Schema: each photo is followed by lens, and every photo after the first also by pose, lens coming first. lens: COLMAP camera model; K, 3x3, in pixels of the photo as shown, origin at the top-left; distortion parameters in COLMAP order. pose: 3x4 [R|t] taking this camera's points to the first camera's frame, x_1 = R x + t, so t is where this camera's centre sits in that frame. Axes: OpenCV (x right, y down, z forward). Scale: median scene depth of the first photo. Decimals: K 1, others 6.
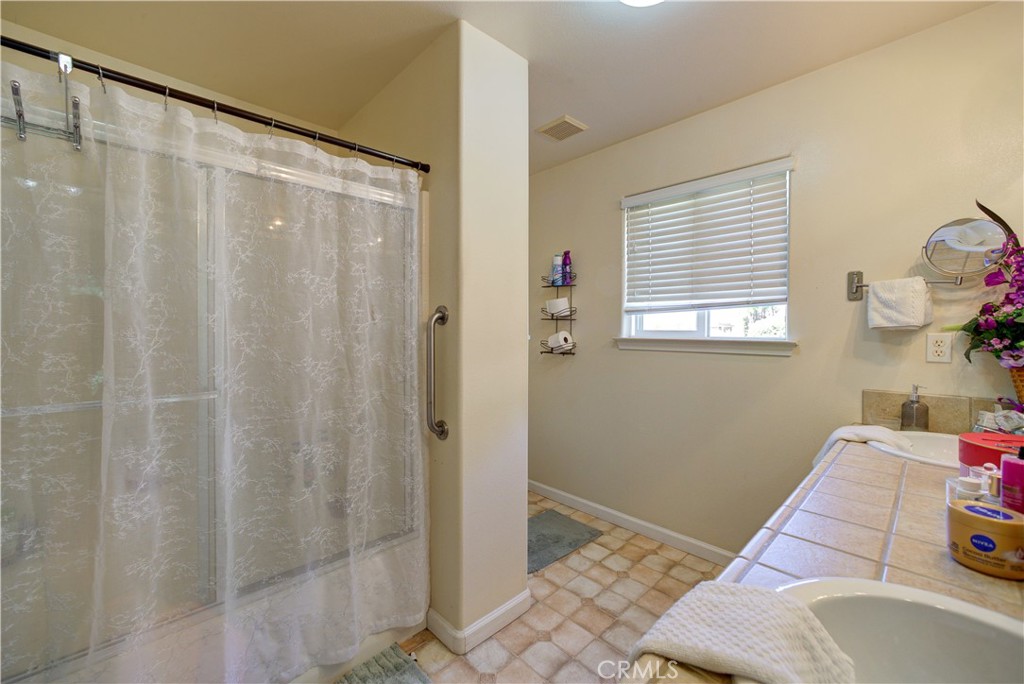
lens RADIAL K [[410.9, 0, 505.6], [0, 410.9, 337.2], [0, 0, 1]] dist [-0.002484, 0.002233]
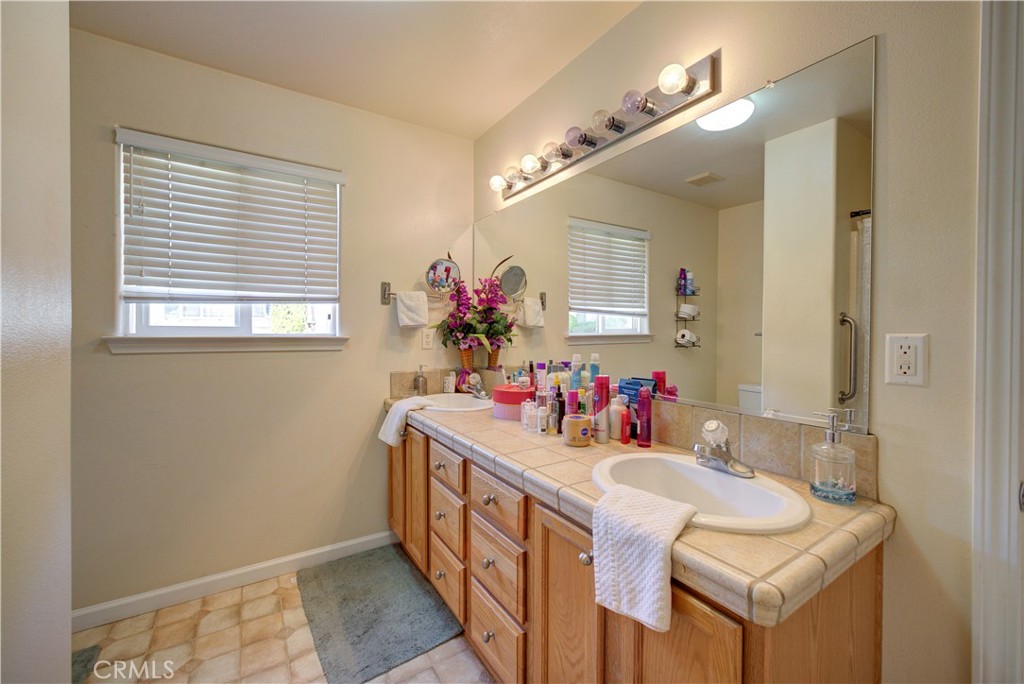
lens RADIAL K [[410.9, 0, 506.6], [0, 410.9, 336.7], [0, 0, 1]] dist [-0.002484, 0.002233]
pose [[0.205580, -0.019302, 0.978450, -0.280273], [0.010152, 0.999794, 0.017590, -0.004925], [-0.978588, 0.006317, 0.205734, 0.291157]]
